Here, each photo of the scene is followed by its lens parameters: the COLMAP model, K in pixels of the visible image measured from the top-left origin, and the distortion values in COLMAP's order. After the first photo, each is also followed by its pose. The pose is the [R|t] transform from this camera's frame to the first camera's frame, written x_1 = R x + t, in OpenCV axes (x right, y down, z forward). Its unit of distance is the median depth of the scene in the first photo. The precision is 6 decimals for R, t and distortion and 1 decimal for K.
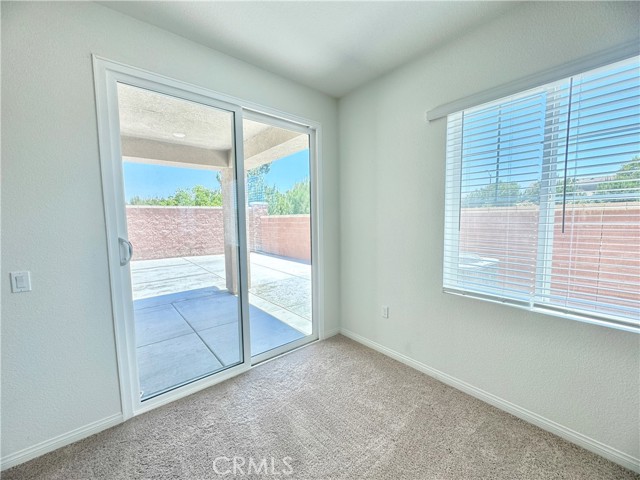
lens RADIAL K [[255.4, 0, 320.2], [0, 255.4, 241.1], [0, 0, 1]] dist [-0.006790, 0.000682]
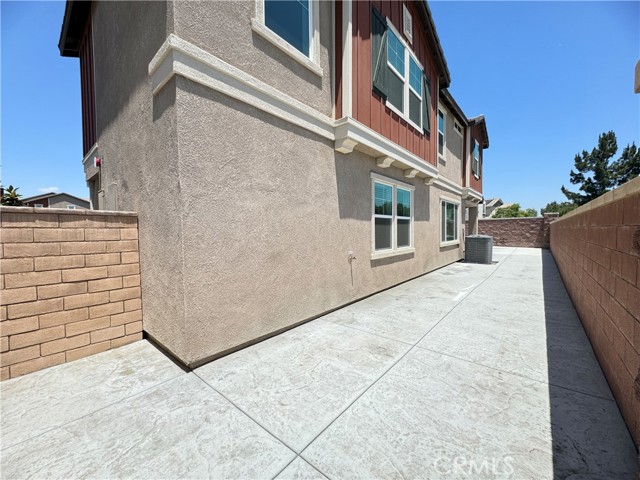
lens RADIAL K [[255.4, 0, 325.7], [0, 255.4, 236.1], [0, 0, 1]] dist [-0.006790, 0.000682]
pose [[0.155956, 0.040341, -0.986940, 1.055010], [-0.071863, 0.996981, 0.029395, 0.023853], [0.985146, 0.066340, 0.158384, -0.462980]]
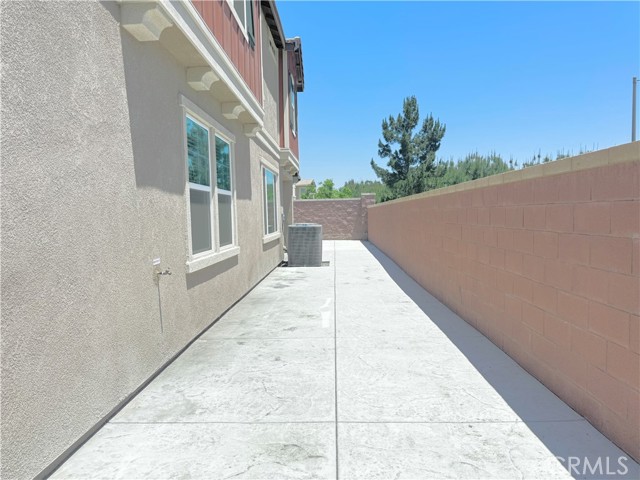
lens RADIAL K [[443.3, 0, 319.8], [0, 443.3, 239.2], [0, 0, 1]] dist [0.026885, -0.029564]
pose [[0.734816, 0.043047, -0.676900, 0.961876], [-0.049921, 0.998710, 0.009320, 0.034466], [0.676427, 0.026943, 0.736016, -0.523694]]
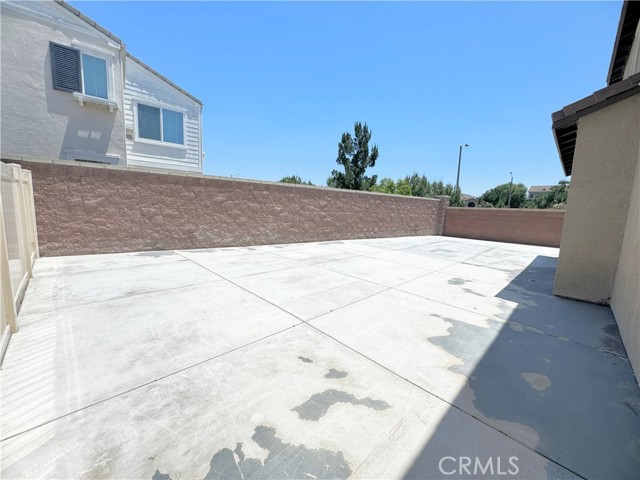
lens RADIAL K [[255.4, 0, 321.9], [0, 255.4, 238.7], [0, 0, 1]] dist [-0.006790, 0.000682]
pose [[0.995520, 0.050159, 0.080150, -1.051744], [-0.054085, 0.997402, 0.047587, 0.036078], [-0.077555, -0.051709, 0.995646, -0.230780]]
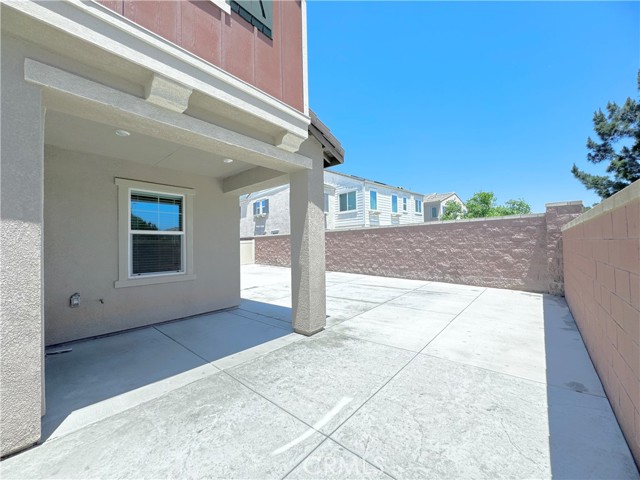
lens RADIAL K [[255.4, 0, 313.4], [0, 255.4, 240.6], [0, 0, 1]] dist [-0.006790, 0.000682]
pose [[0.133946, -0.002546, -0.990985, 0.240344], [-0.060409, 0.998116, -0.010729, -0.038410], [0.989146, 0.061302, 0.133540, 0.476192]]
